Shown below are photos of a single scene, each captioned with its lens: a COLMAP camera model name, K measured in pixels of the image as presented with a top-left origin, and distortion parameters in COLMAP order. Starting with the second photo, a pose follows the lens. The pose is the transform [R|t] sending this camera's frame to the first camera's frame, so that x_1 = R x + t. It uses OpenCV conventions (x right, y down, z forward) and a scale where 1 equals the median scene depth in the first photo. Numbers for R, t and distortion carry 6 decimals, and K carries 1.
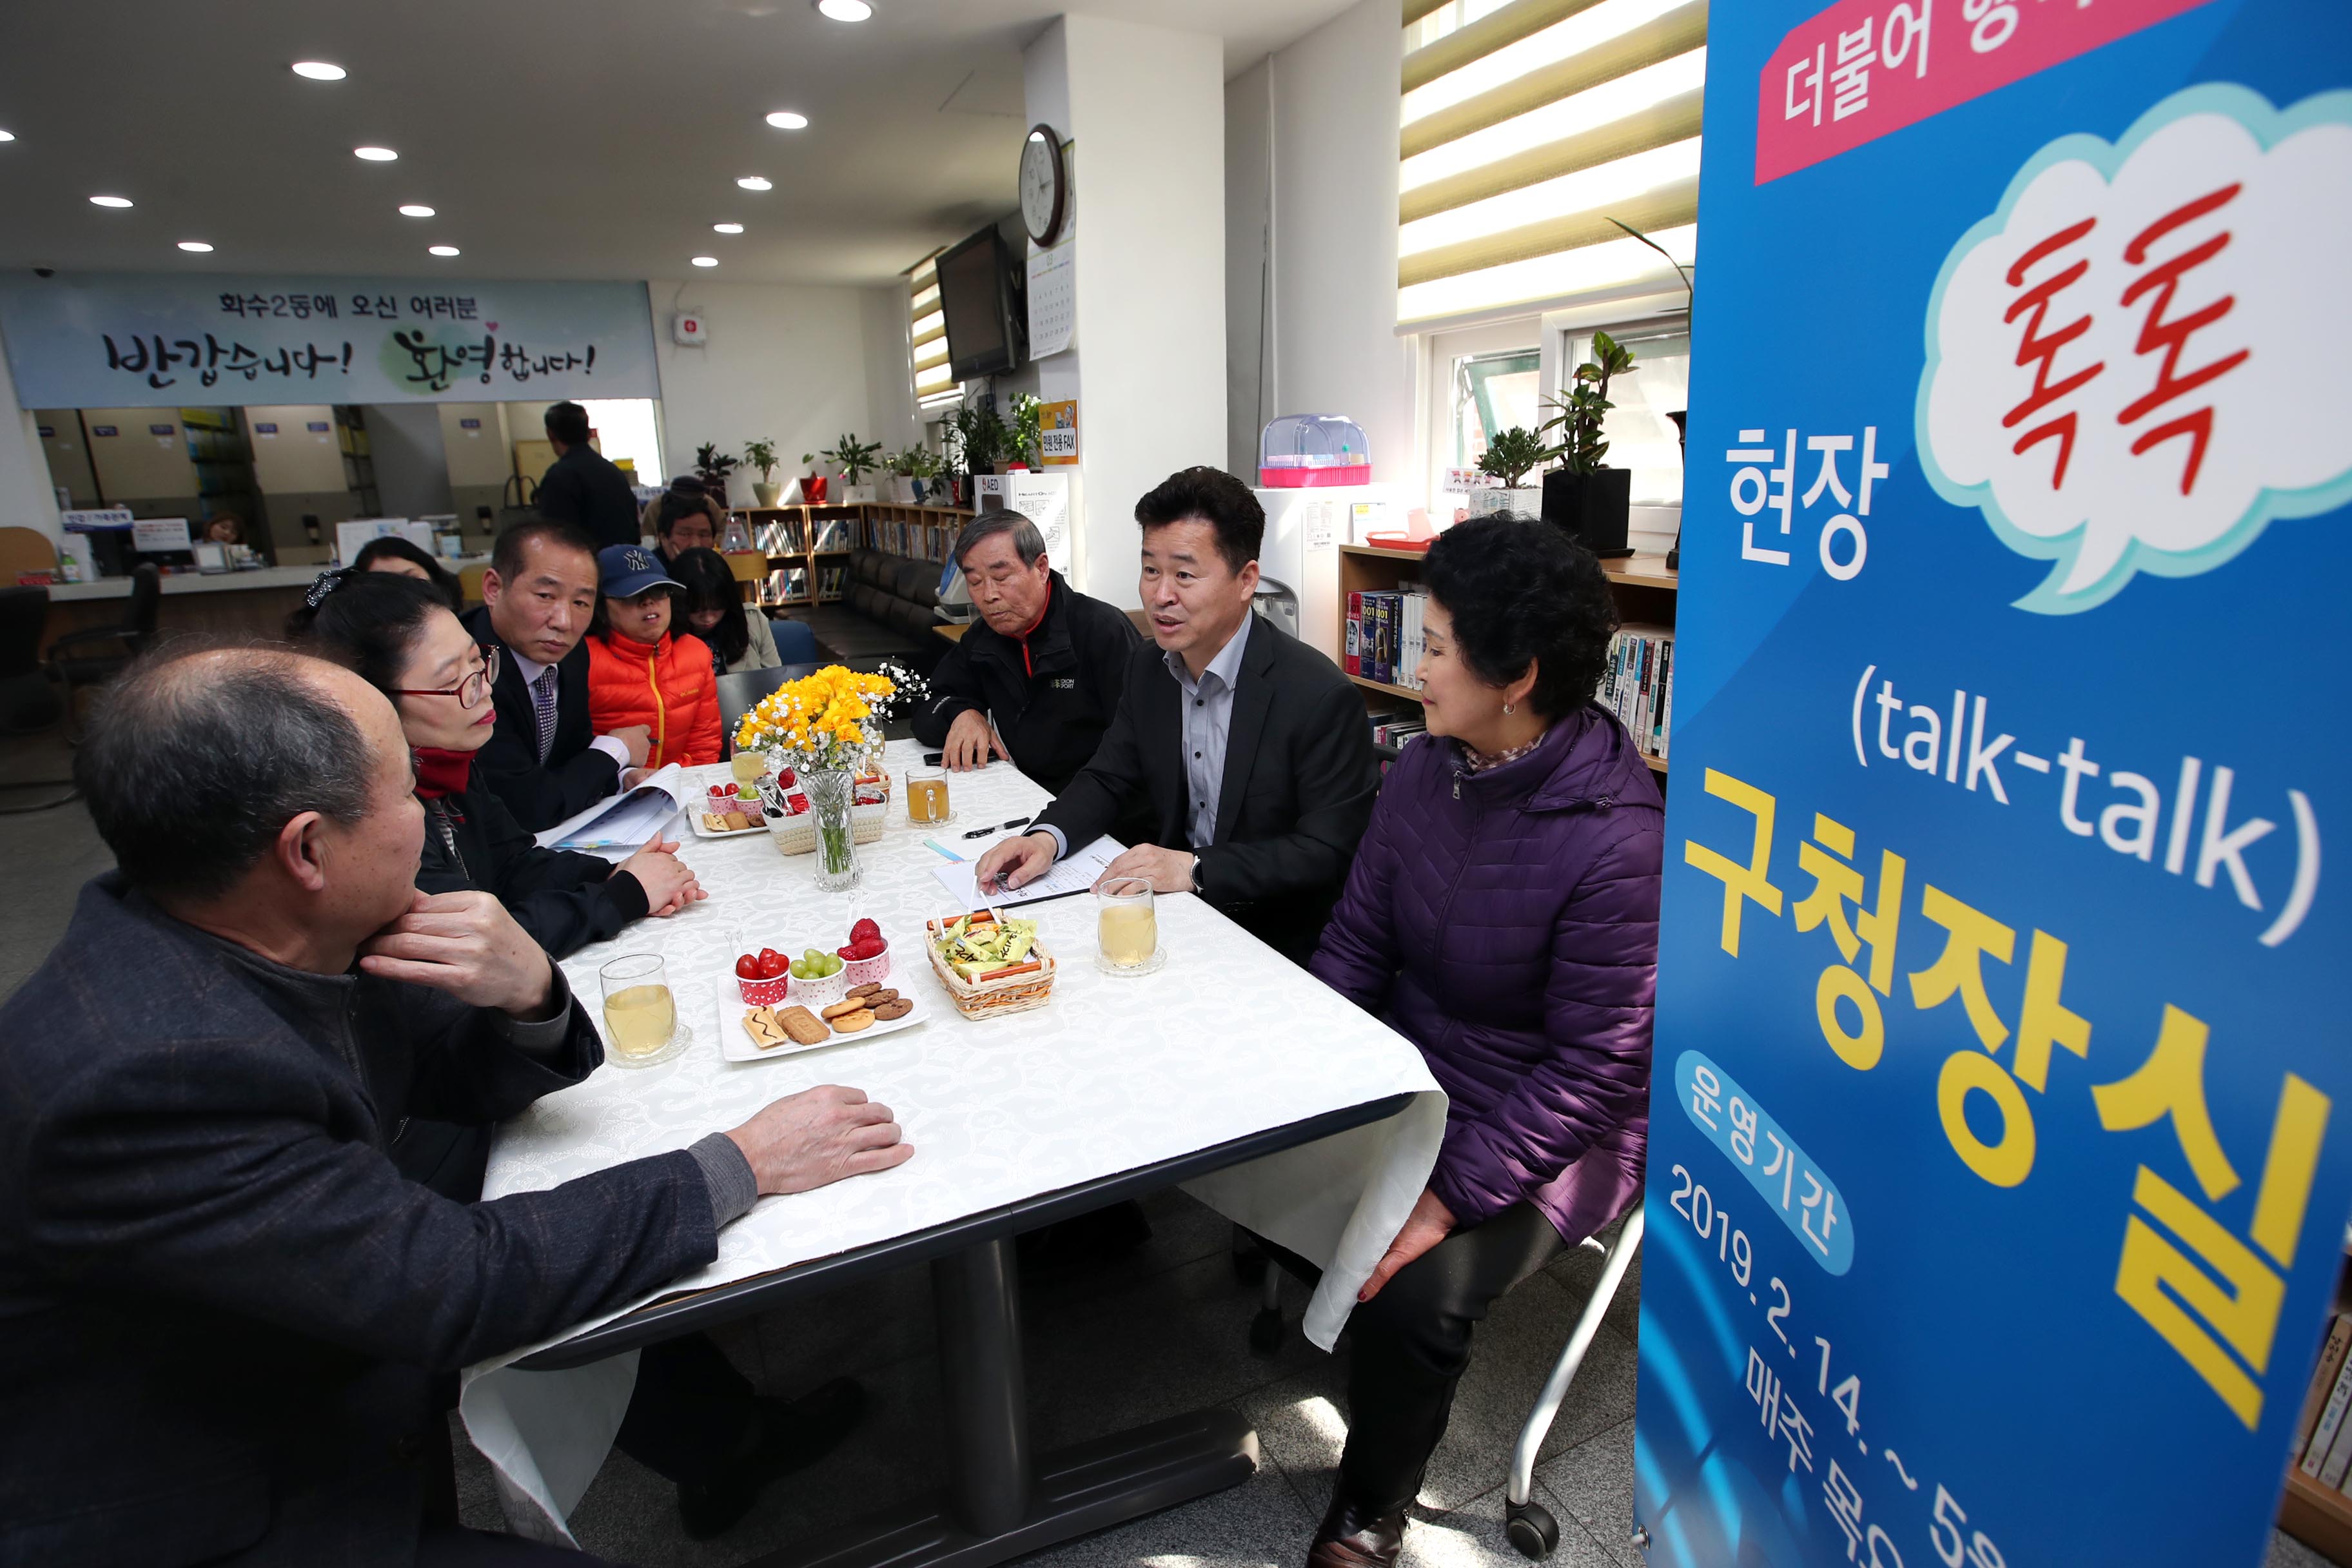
lens RADIAL K [[1158.1, 0, 1169.0], [0, 1158.1, 745.0], [0, 0, 1]] dist [-0.048444, 0.034309]
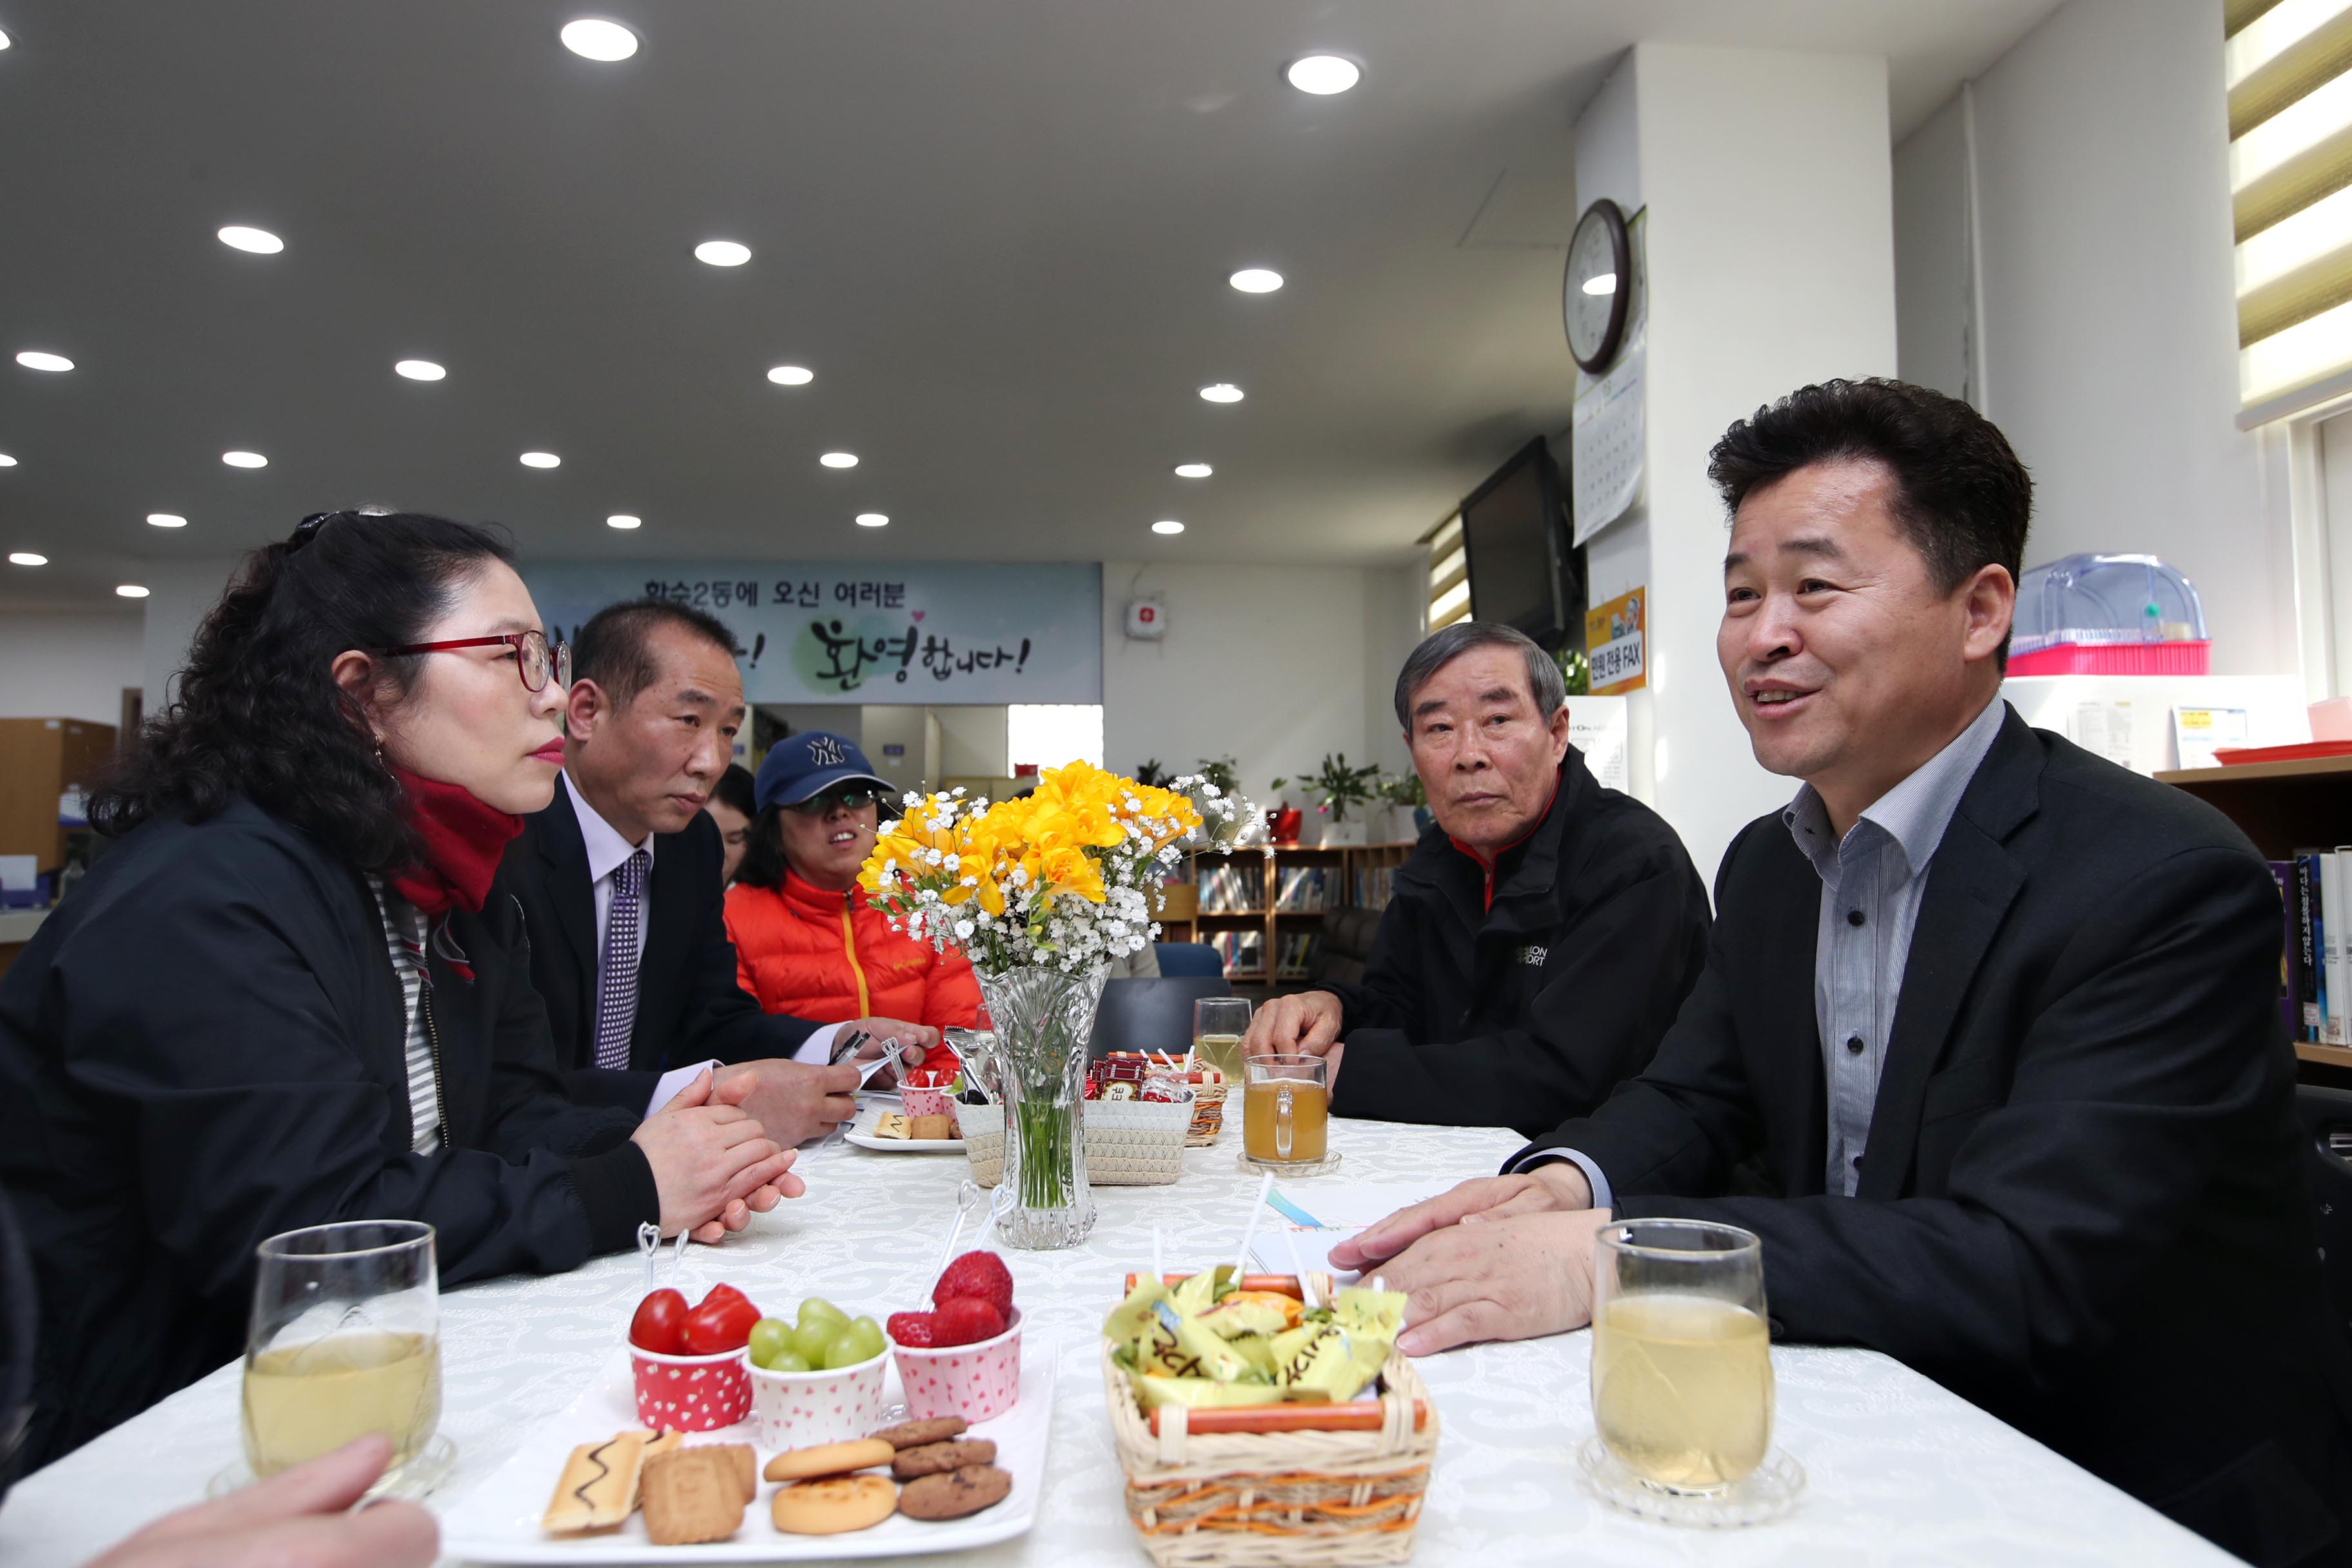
lens RADIAL K [[1575.6, 0, 1211.0], [0, 1575.6, 742.7], [0, 0, 1]] dist [-0.010838, 0.005021]
pose [[0.935797, -0.005455, -0.352497, -0.000056], [-0.103968, 0.951140, -0.290730, 0.026075], [0.336860, 0.308713, 0.889507, 0.096625]]
